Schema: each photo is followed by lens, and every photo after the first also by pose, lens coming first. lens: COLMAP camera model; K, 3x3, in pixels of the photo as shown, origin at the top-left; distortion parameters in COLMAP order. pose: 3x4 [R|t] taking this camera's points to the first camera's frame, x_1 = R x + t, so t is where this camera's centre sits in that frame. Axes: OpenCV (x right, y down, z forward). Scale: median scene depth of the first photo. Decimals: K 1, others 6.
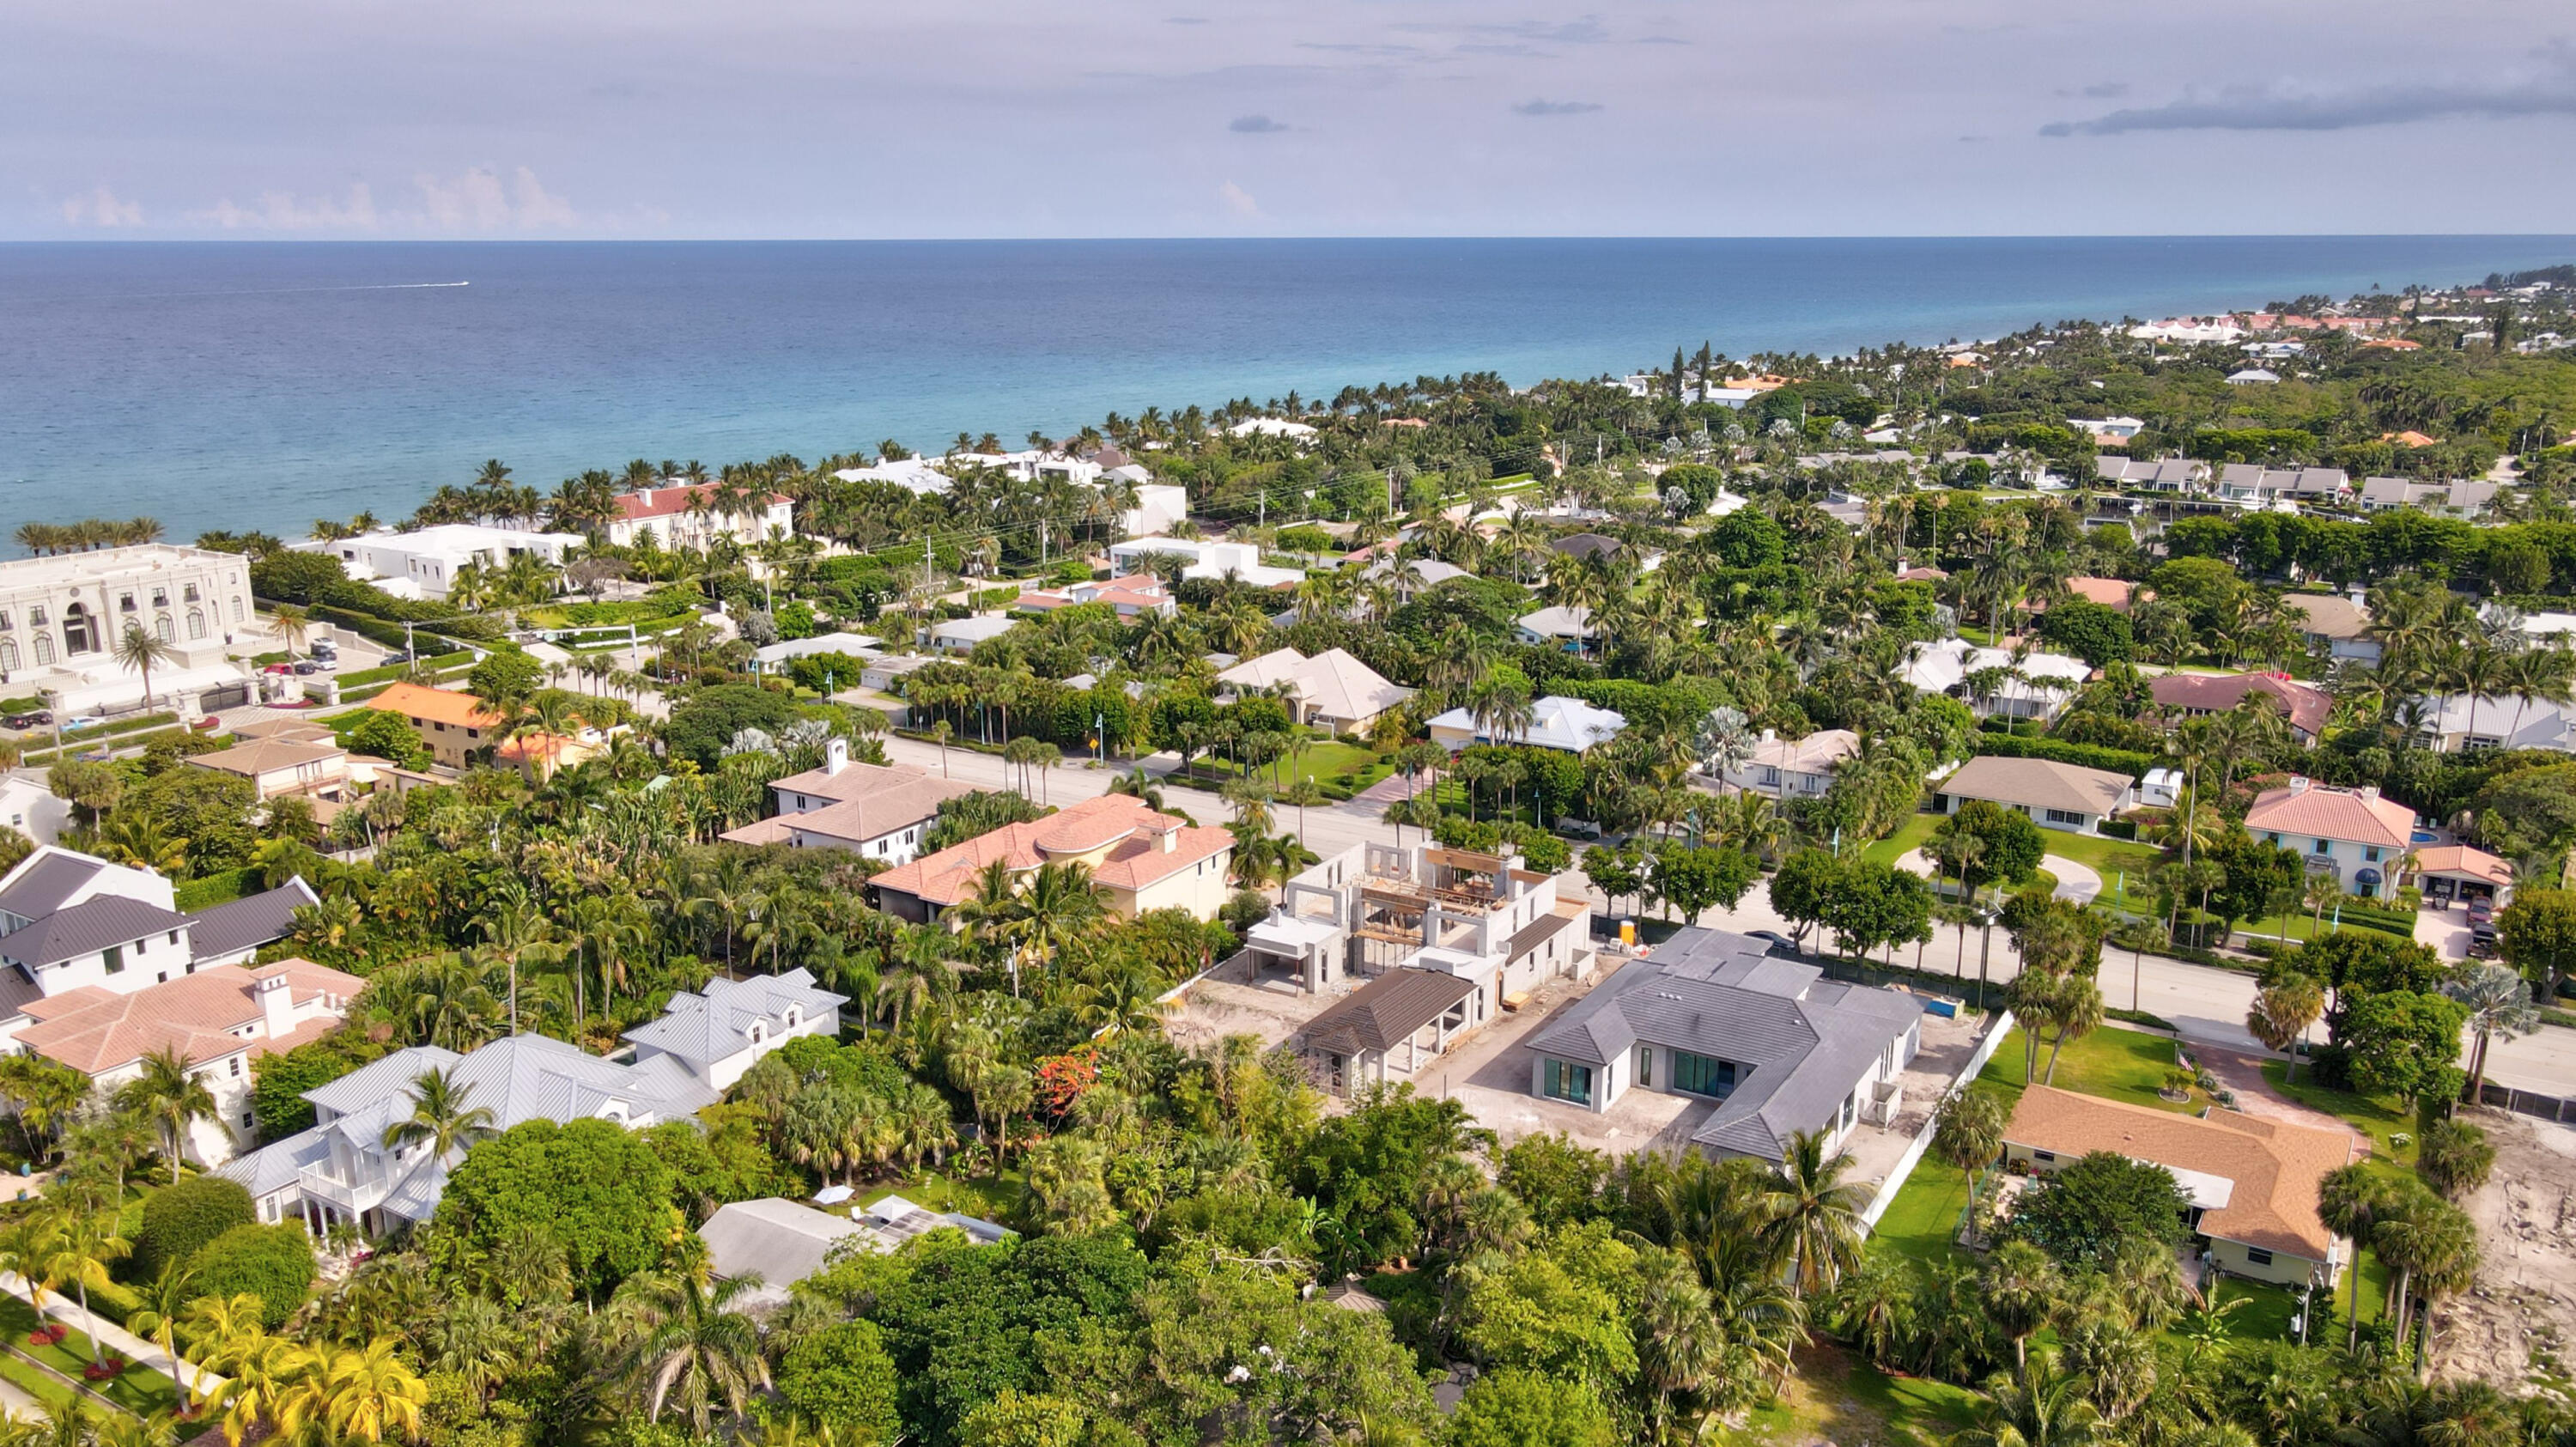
lens RADIAL K [[1908.3, 0, 1286.9], [0, 1908.3, 728.9], [0, 0, 1]] dist [-0.004212, 0.004911]
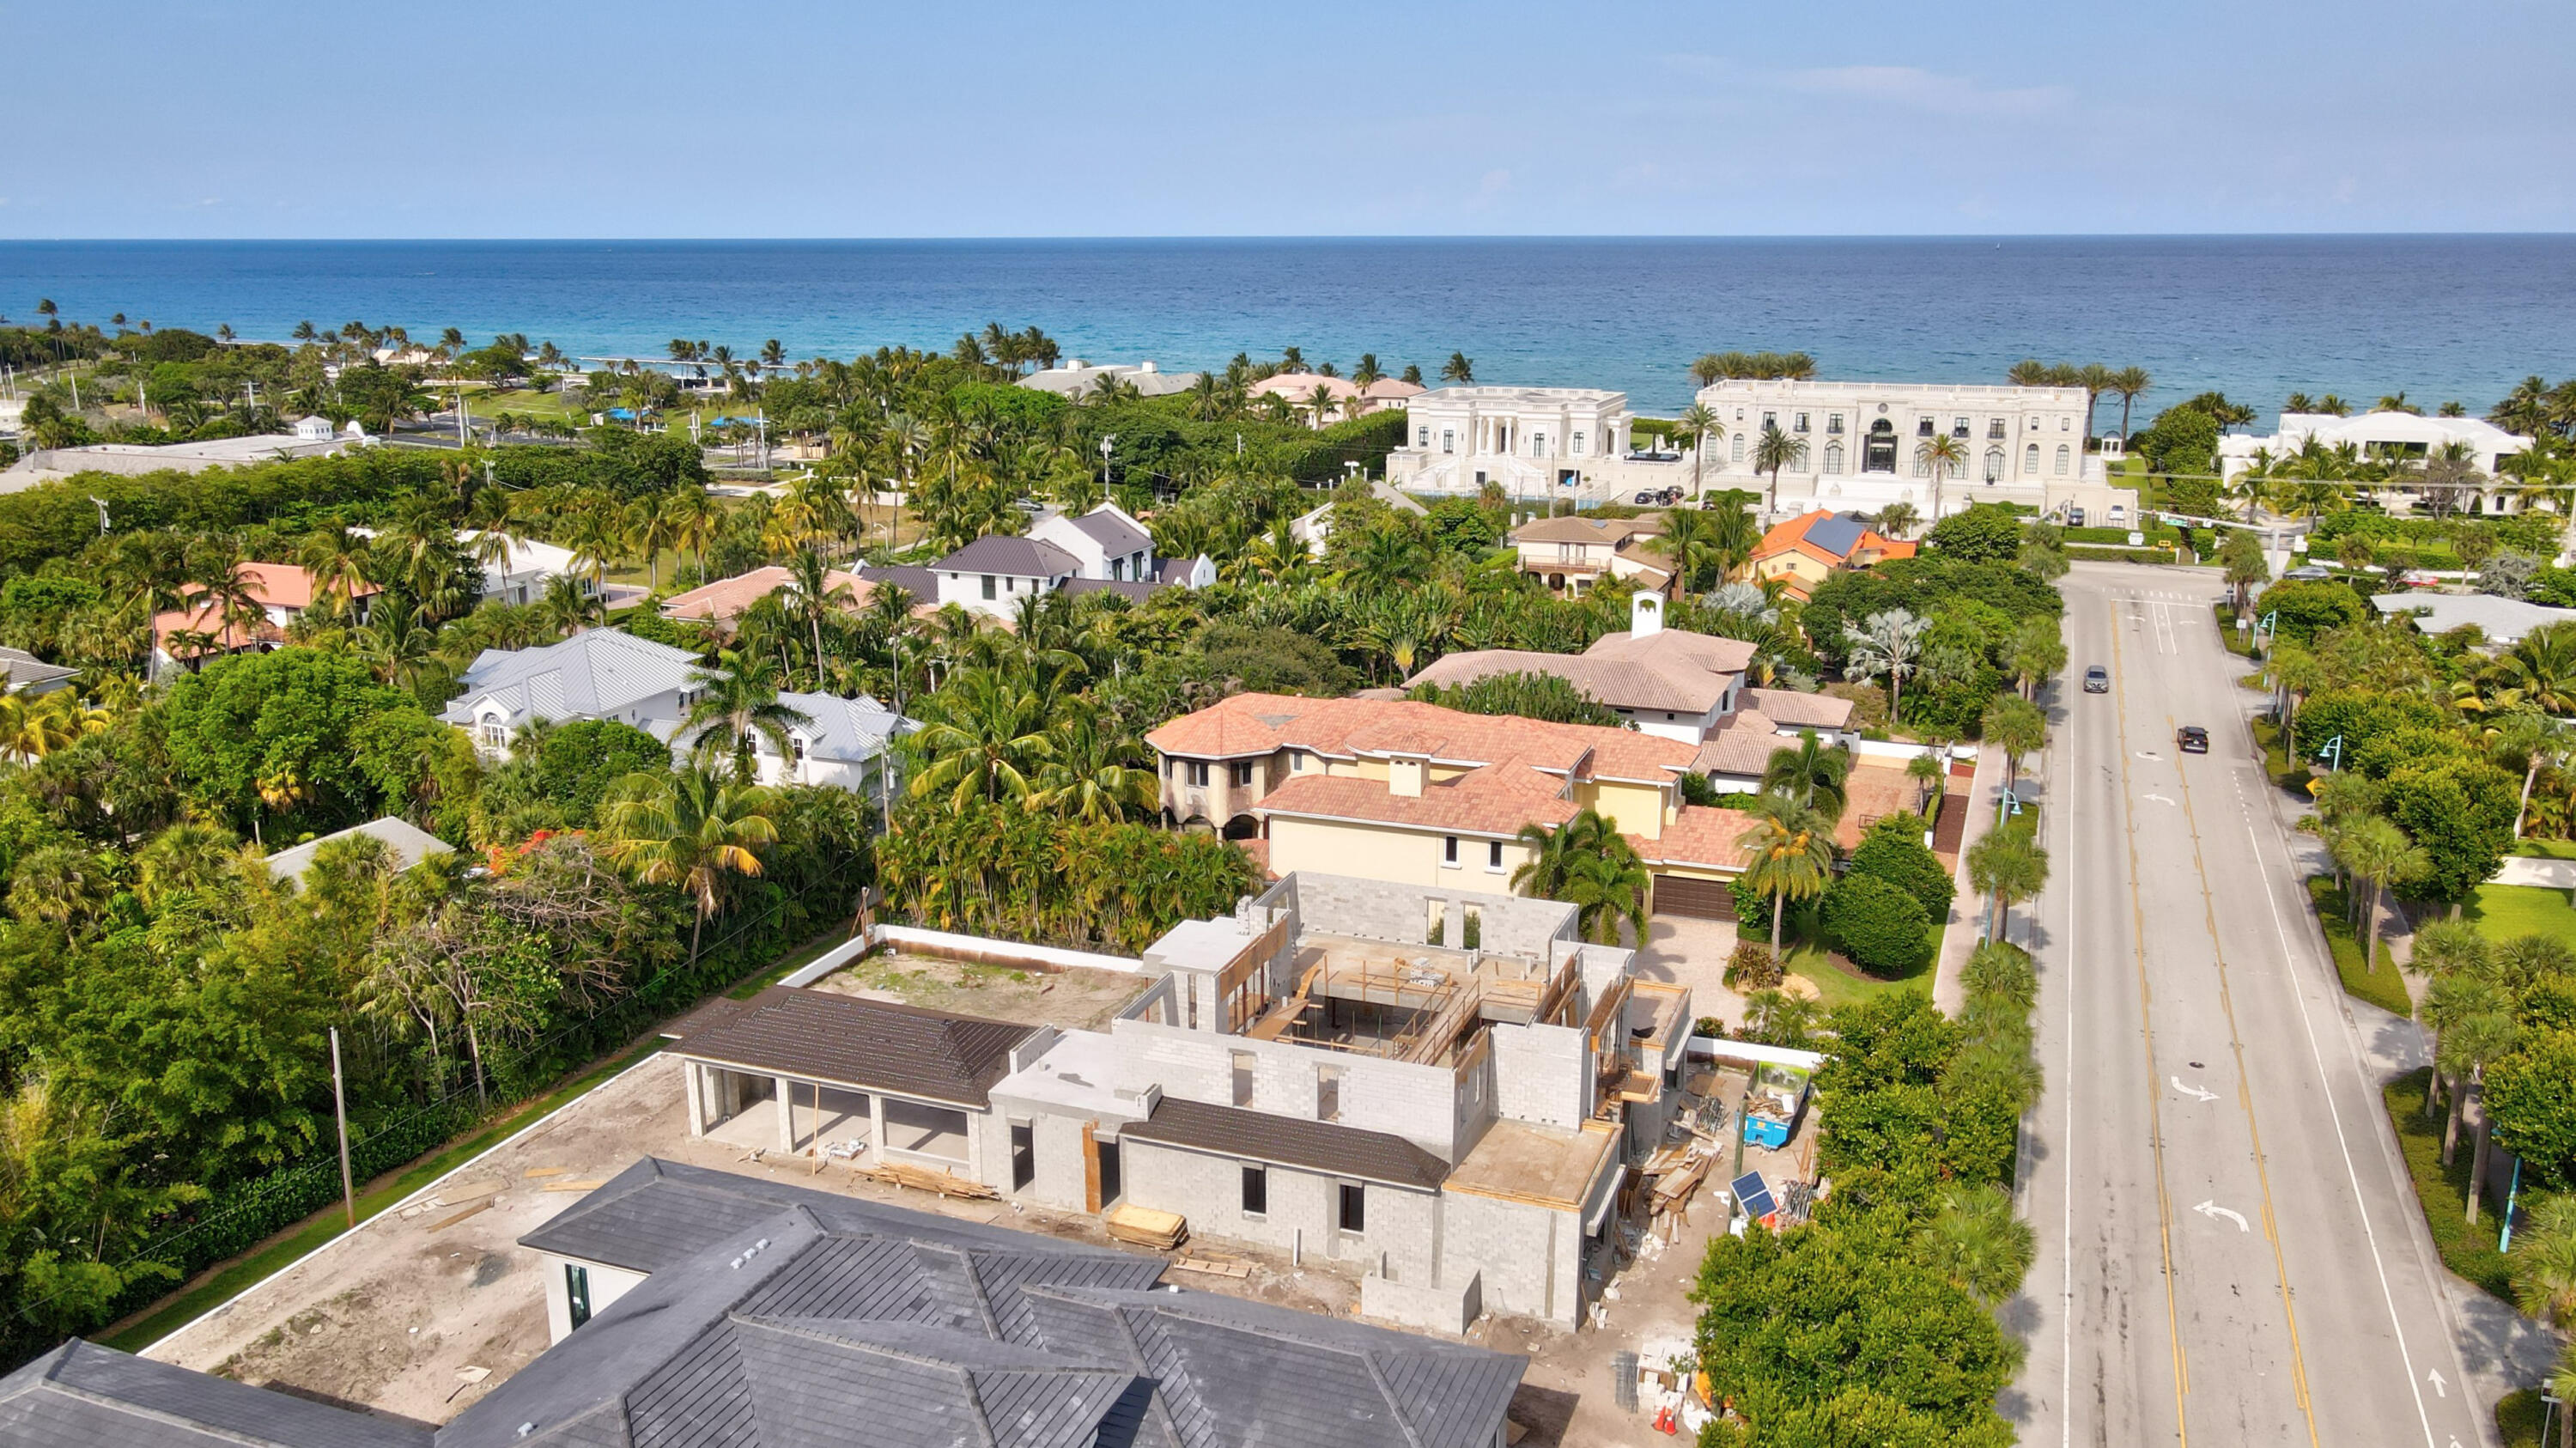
lens RADIAL K [[1908.4, 0, 1284.9], [0, 1908.4, 723.1], [0, 0, 1]] dist [-0.004212, 0.004911]
pose [[0.185563, 0.243716, -0.951929, 0.503780], [-0.234472, 0.951753, 0.197964, -0.066734], [0.954248, 0.186467, 0.233754, 0.856693]]
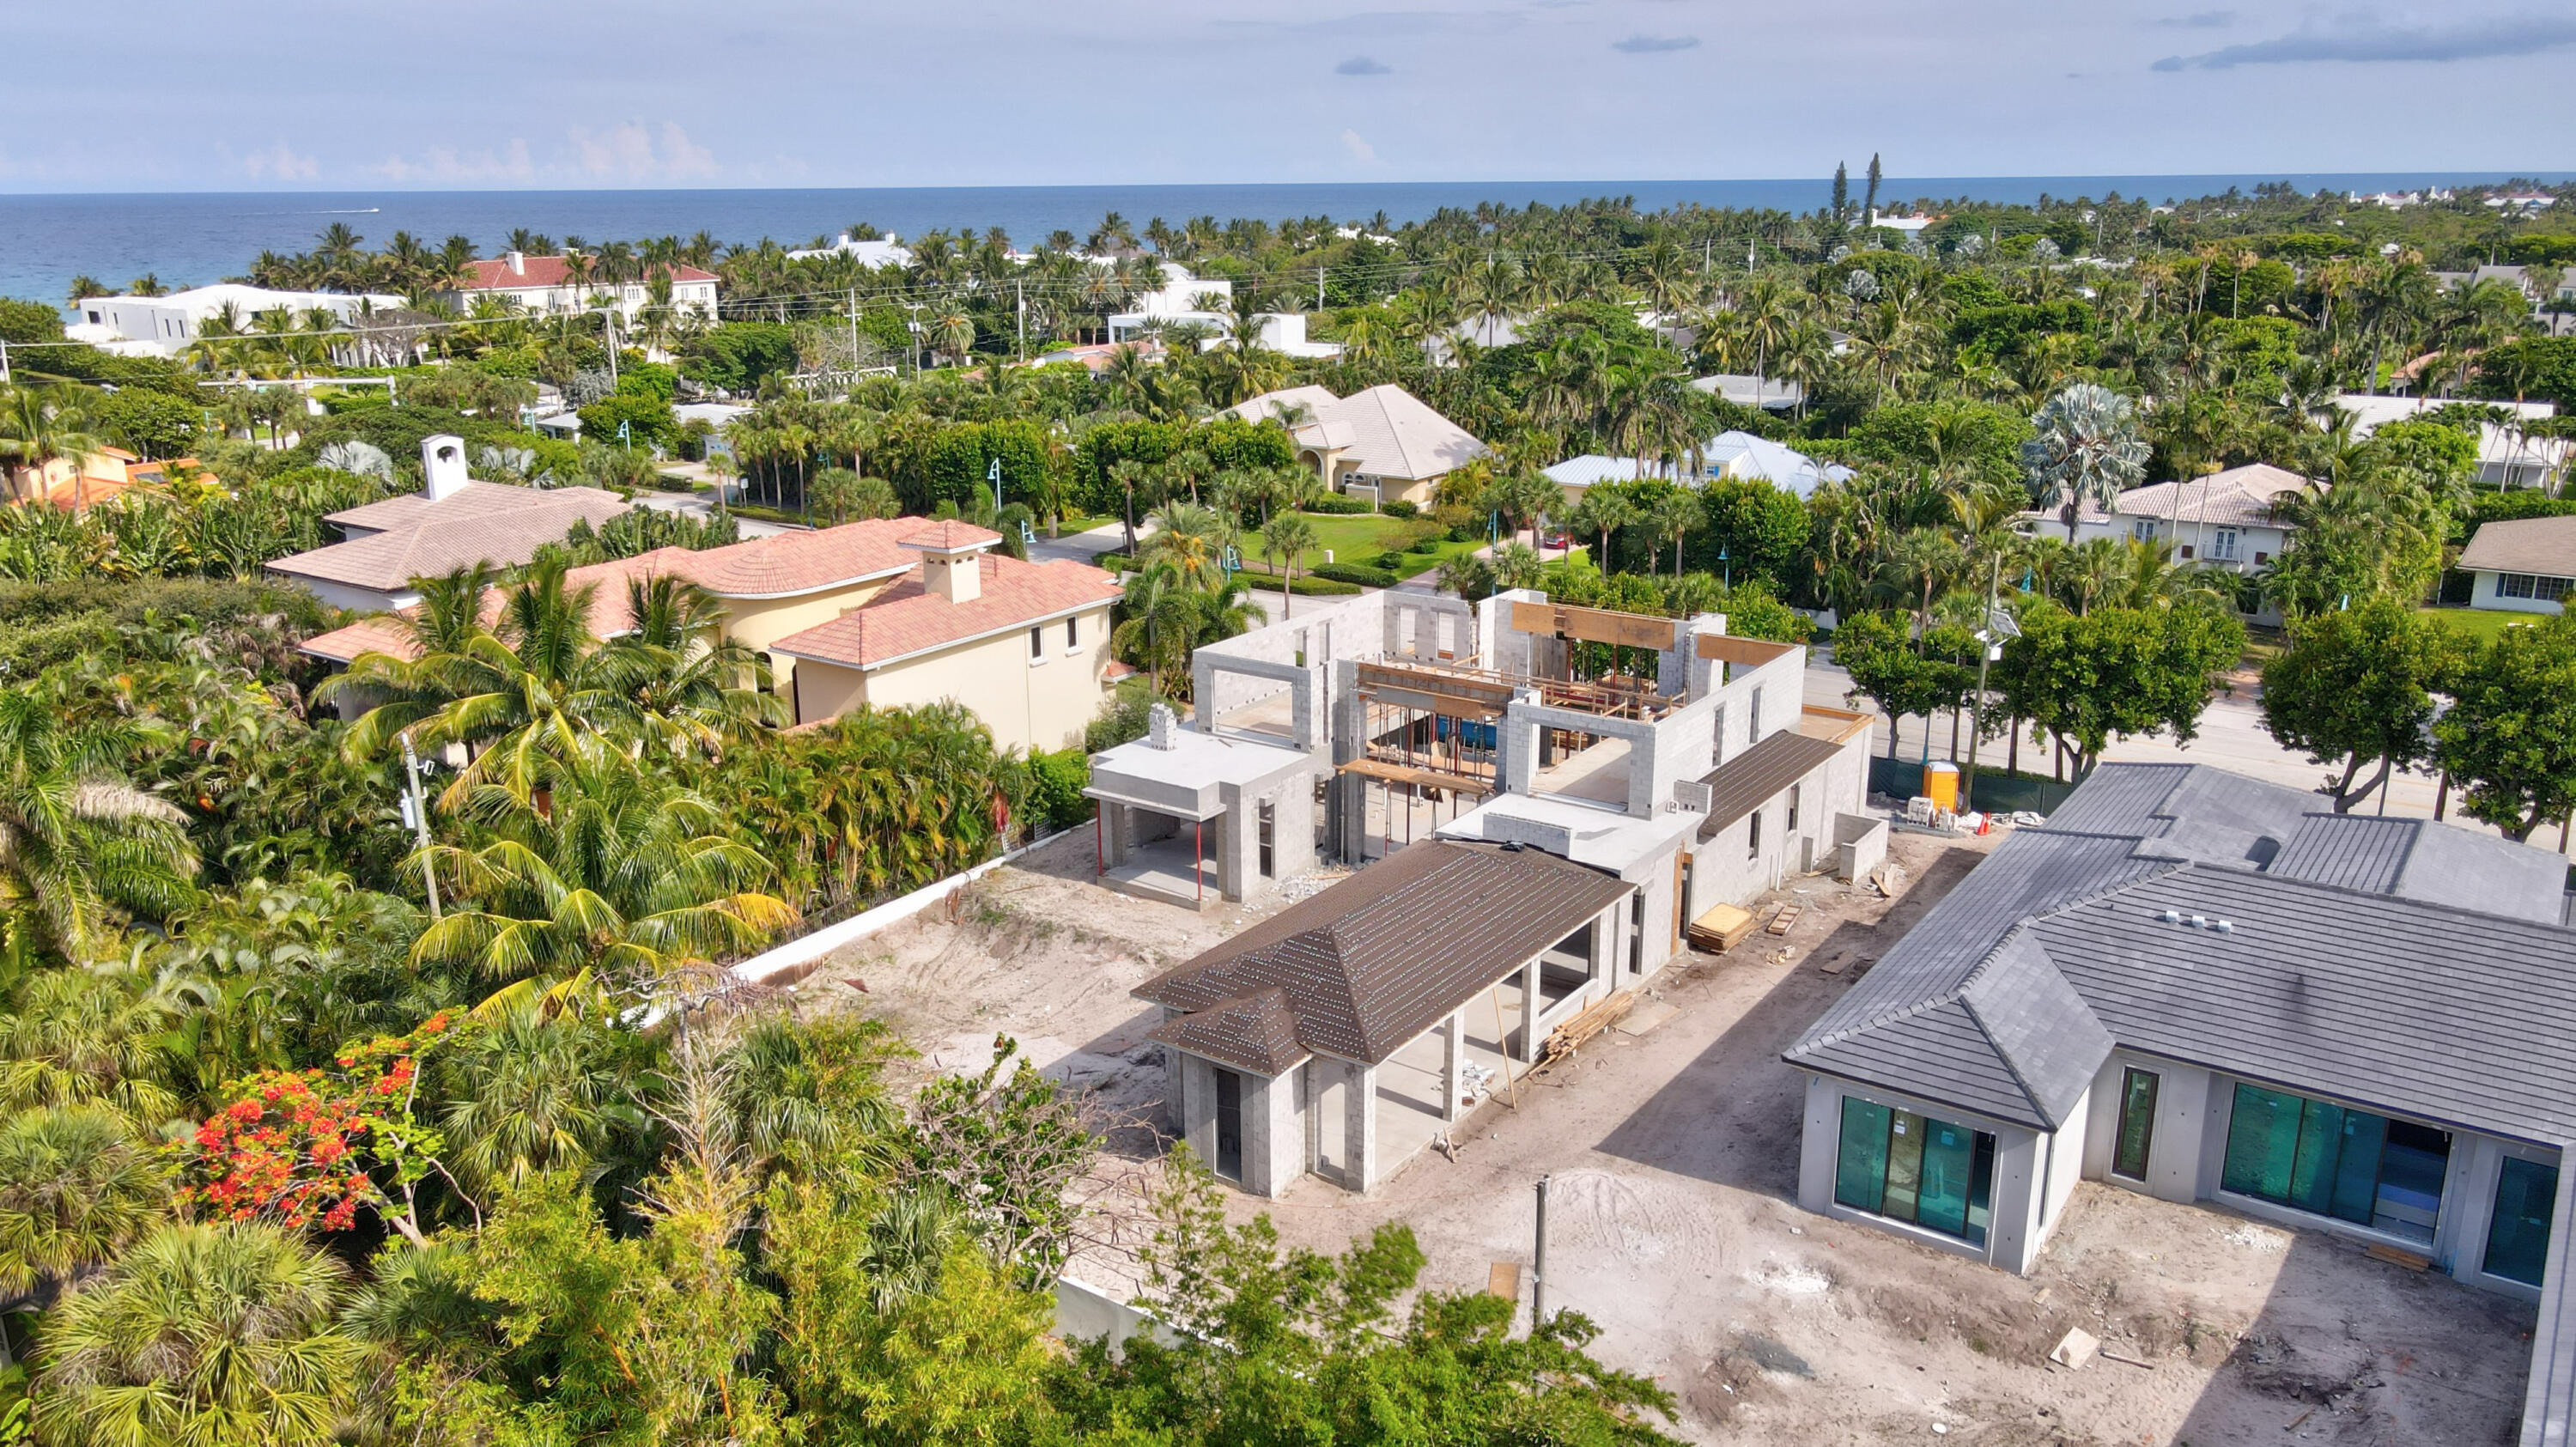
lens RADIAL K [[1908.3, 0, 1286.9], [0, 1908.3, 717.6], [0, 0, 1]] dist [-0.004212, 0.004911]
pose [[0.998323, 0.011038, -0.056830, 0.046926], [-0.009281, 0.999474, 0.031080, 0.080949], [0.057143, -0.030500, 0.997900, 0.554452]]
